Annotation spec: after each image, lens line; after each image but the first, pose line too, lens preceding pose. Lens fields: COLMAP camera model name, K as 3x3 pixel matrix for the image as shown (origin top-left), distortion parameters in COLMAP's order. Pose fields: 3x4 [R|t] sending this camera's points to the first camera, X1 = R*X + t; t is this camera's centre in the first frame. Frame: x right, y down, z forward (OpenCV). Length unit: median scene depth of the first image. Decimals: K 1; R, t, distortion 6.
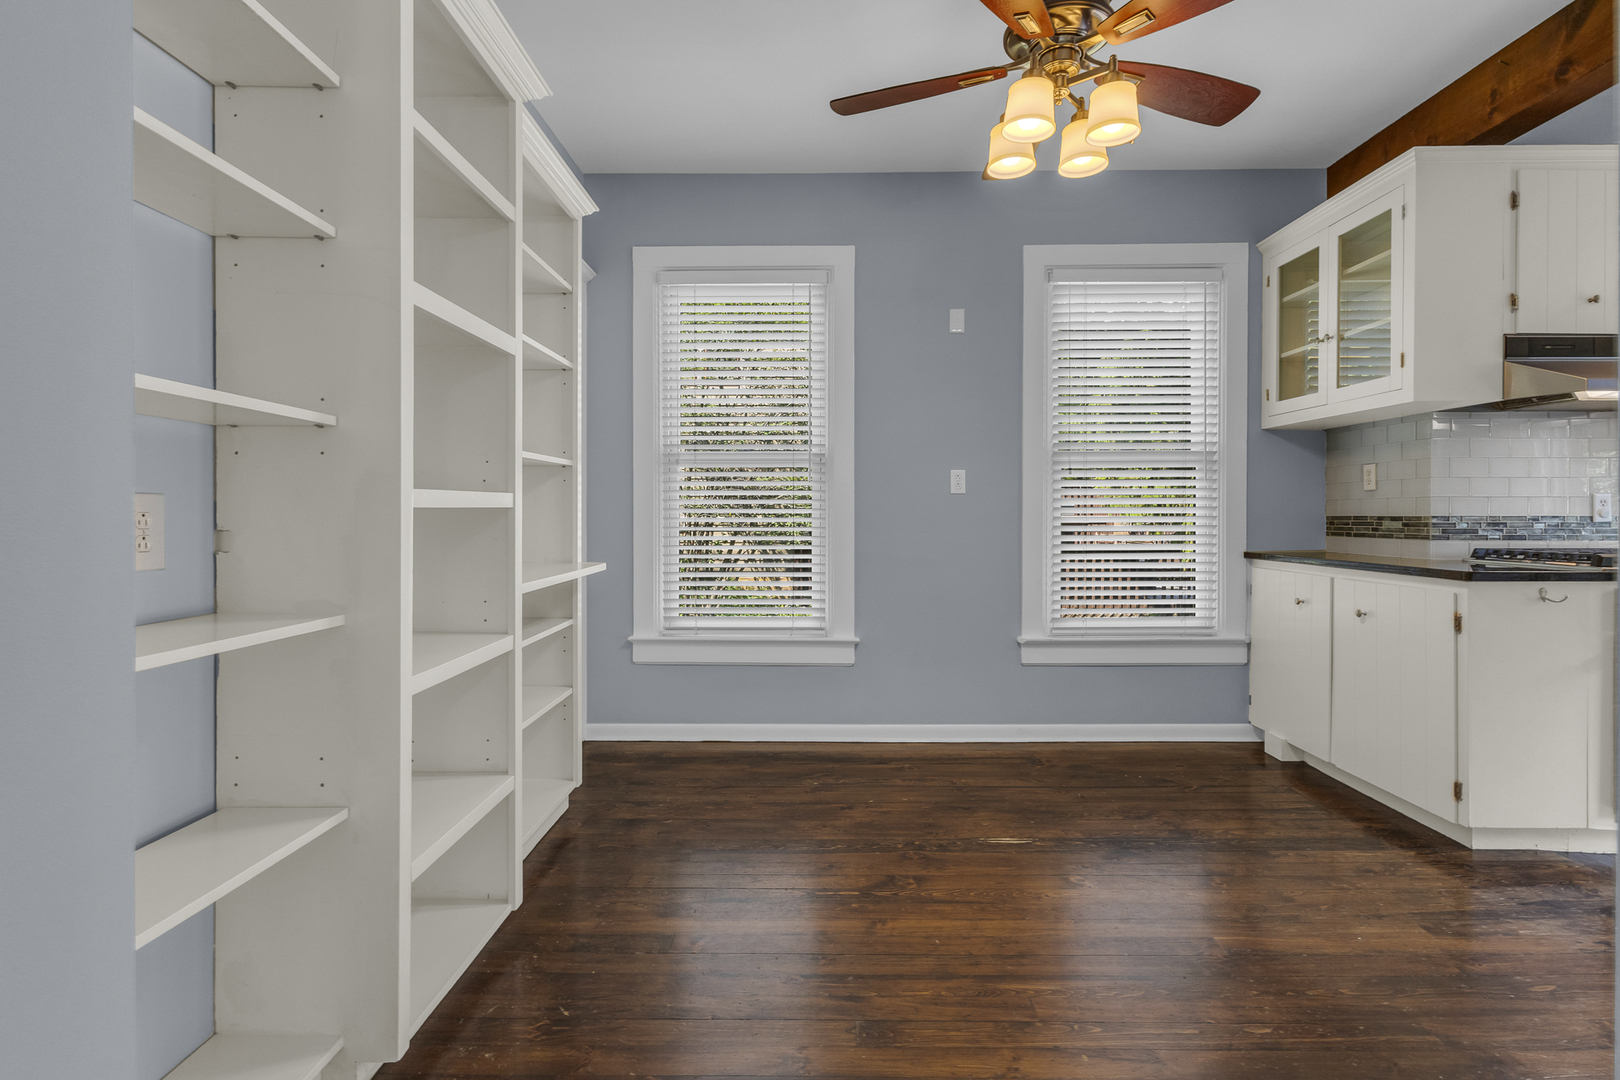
lens RADIAL K [[752.1, 0, 807.5], [0, 752.1, 525.9], [0, 0, 1]] dist [-0.003282, 0.000893]
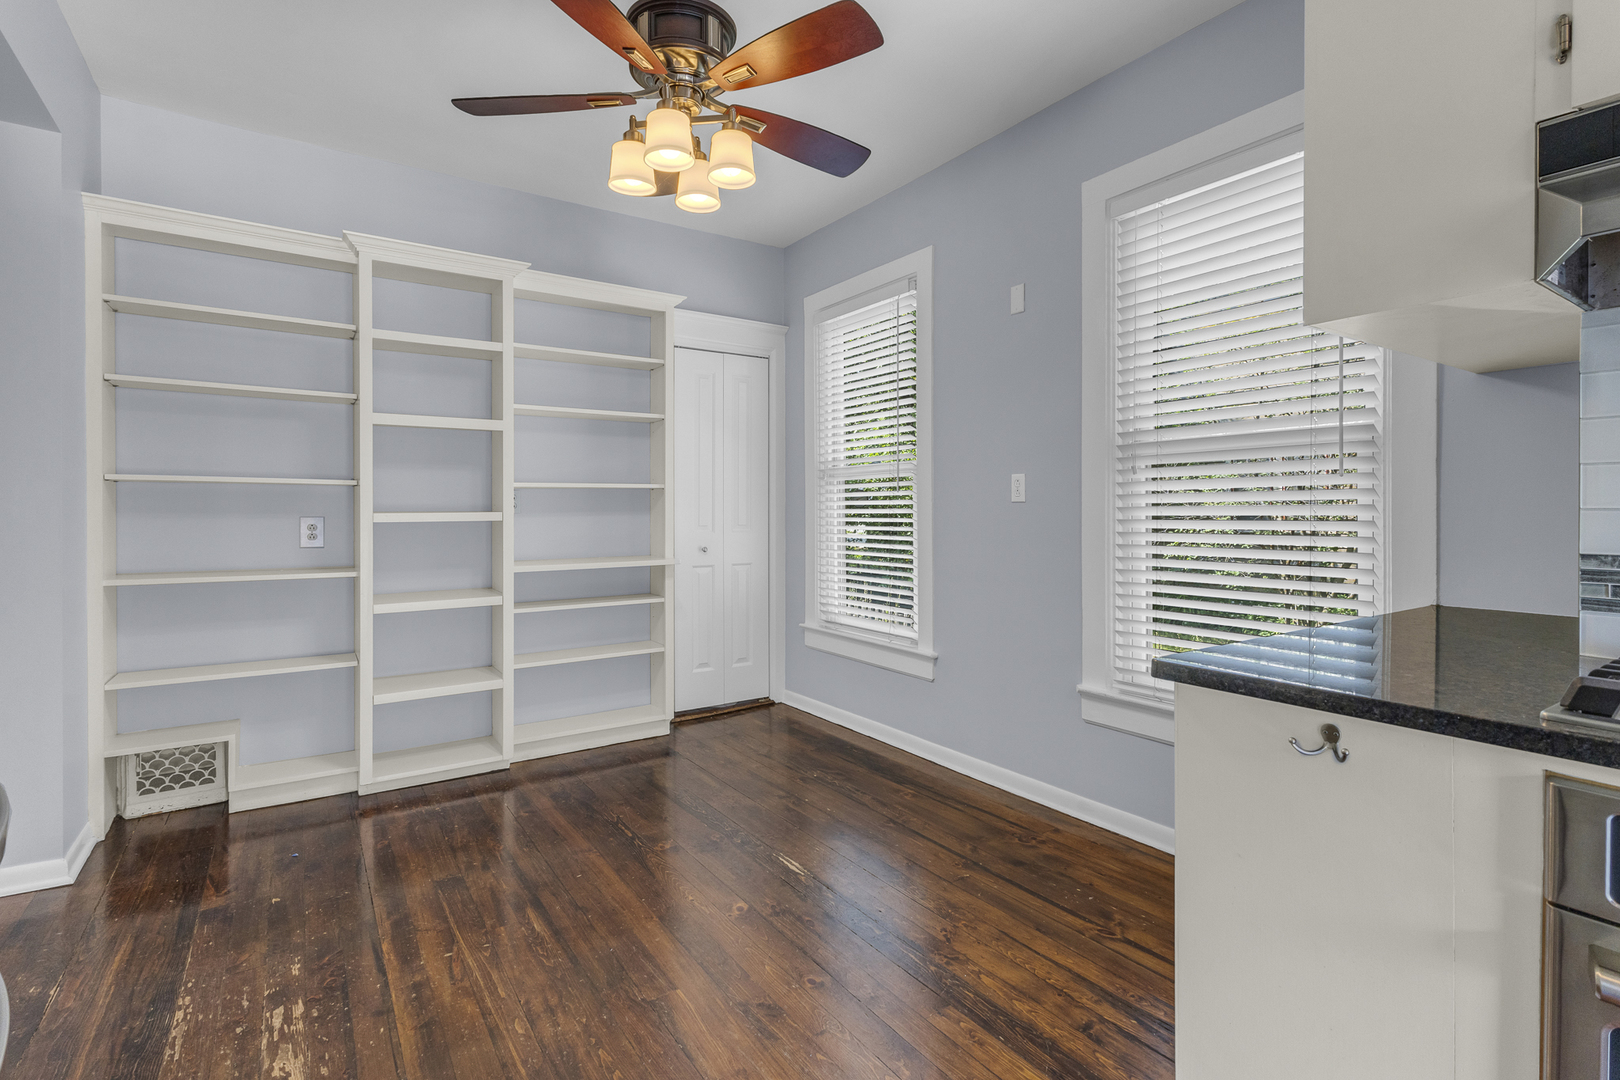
lens RADIAL K [[752.1, 0, 809.8], [0, 752.1, 522.9], [0, 0, 1]] dist [-0.003282, 0.000893]
pose [[0.581970, 0.014774, -0.813076, 0.814878], [-0.011525, 0.999884, 0.009919, -0.026840], [0.813129, 0.003598, 0.582073, 0.342710]]
